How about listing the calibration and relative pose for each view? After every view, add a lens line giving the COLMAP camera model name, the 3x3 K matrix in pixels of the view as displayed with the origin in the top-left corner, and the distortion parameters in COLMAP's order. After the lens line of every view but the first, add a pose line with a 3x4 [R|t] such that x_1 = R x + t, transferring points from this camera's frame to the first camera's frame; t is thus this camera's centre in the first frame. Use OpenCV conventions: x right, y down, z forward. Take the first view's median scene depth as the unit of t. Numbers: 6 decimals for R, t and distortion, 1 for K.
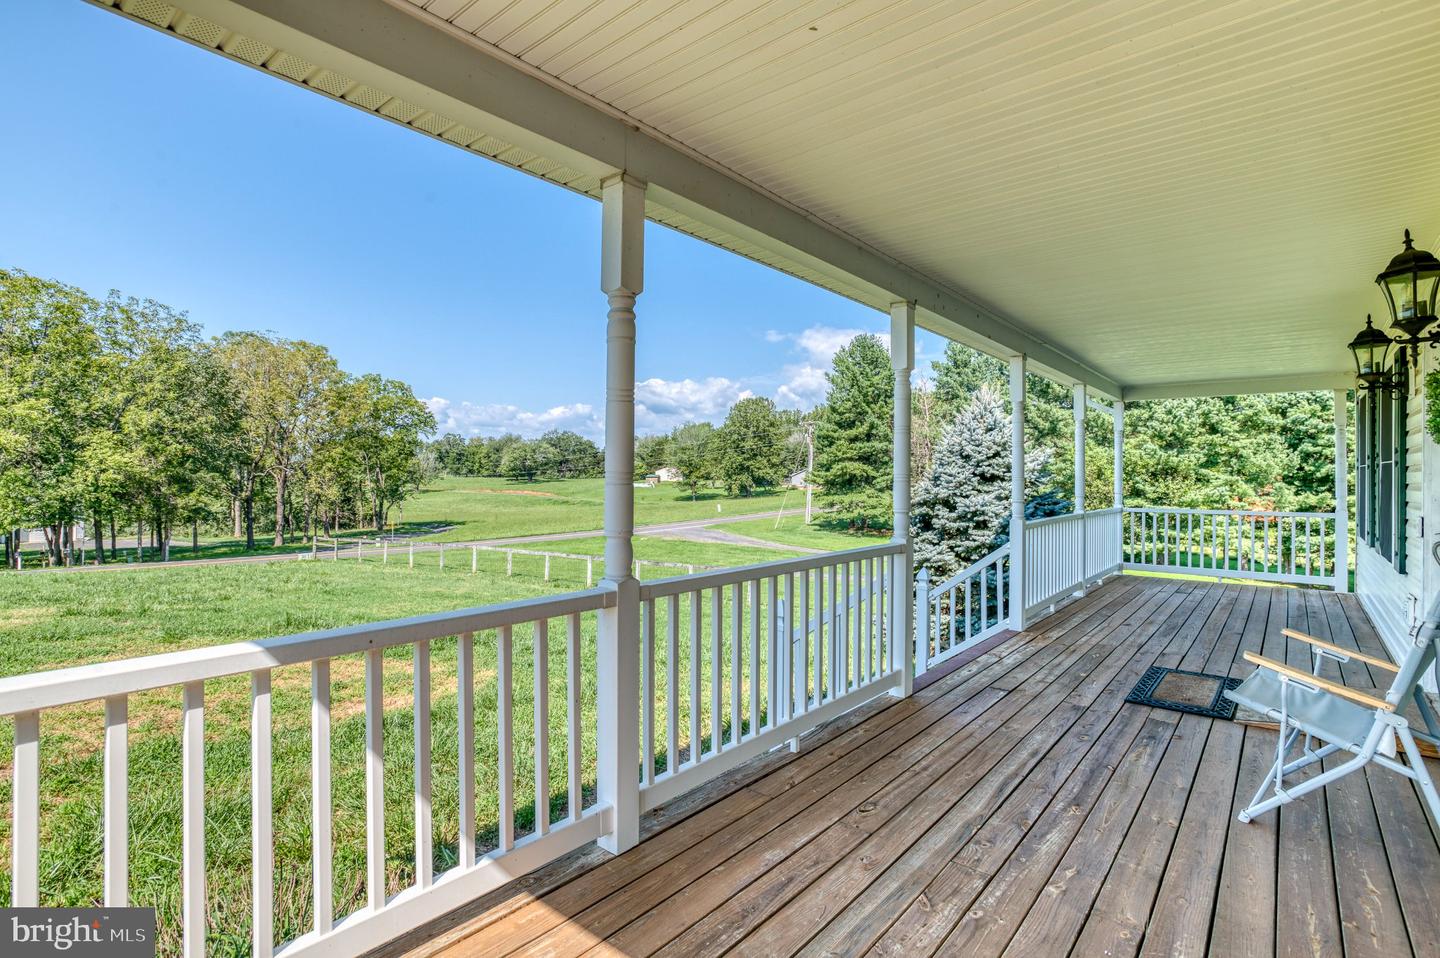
lens RADIAL K [[697.3, 0, 707.4], [0, 697.3, 483.4], [0, 0, 1]] dist [-0.046316, 0.019221]
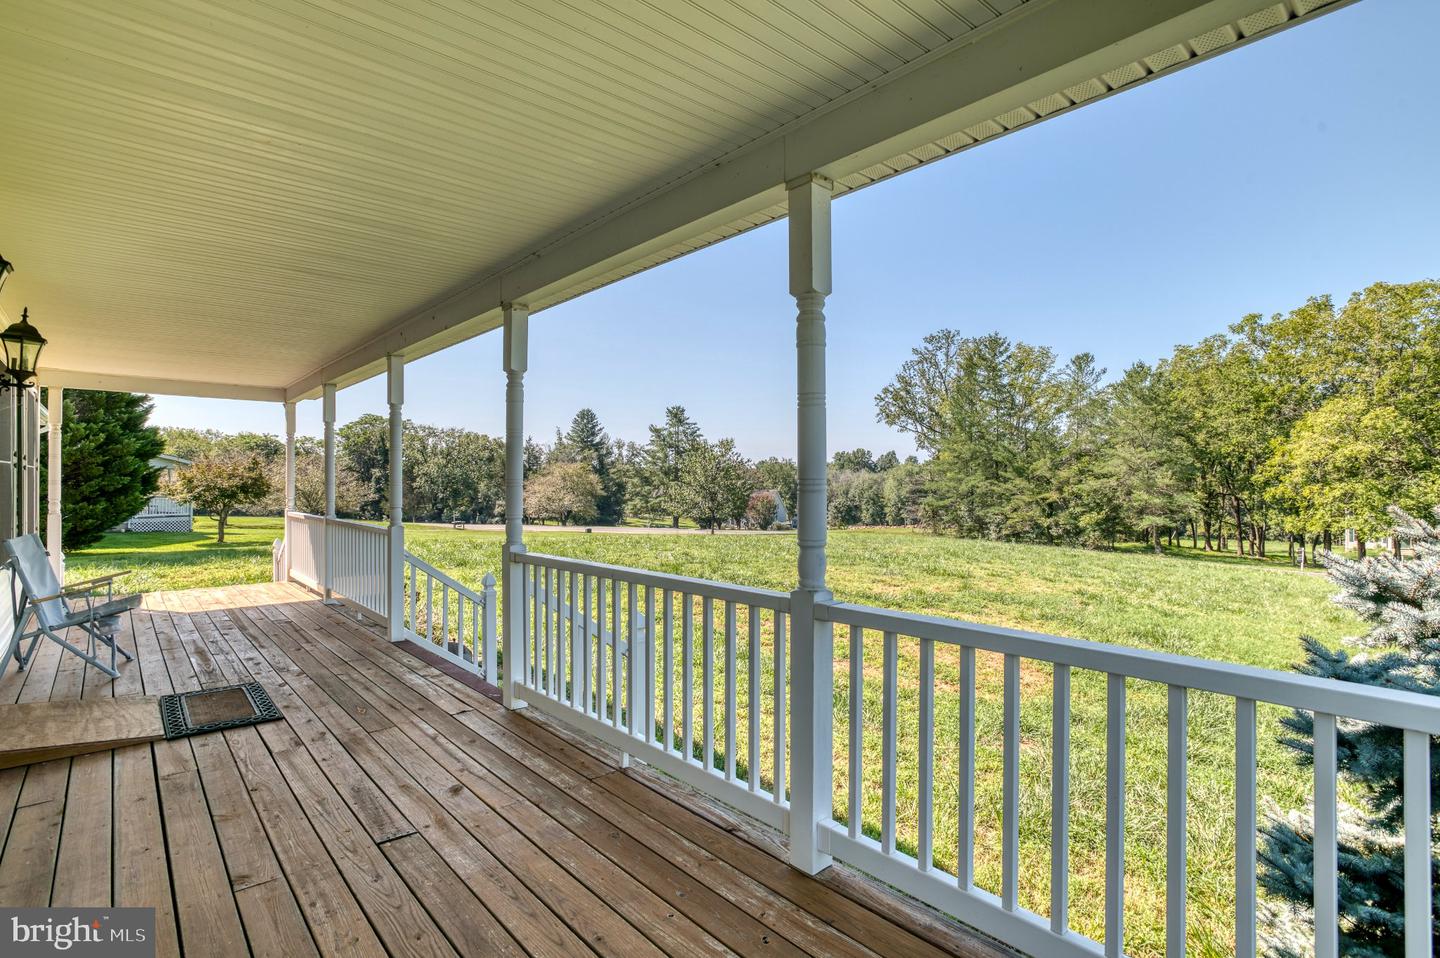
lens RADIAL K [[697.3, 0, 706.9], [0, 697.3, 471.9], [0, 0, 1]] dist [-0.046316, 0.019221]
pose [[-0.163877, -0.013206, -0.986392, 0.824731], [-0.006075, 0.999905, -0.012377, -0.014803], [0.986462, 0.003964, -0.163941, 0.975037]]
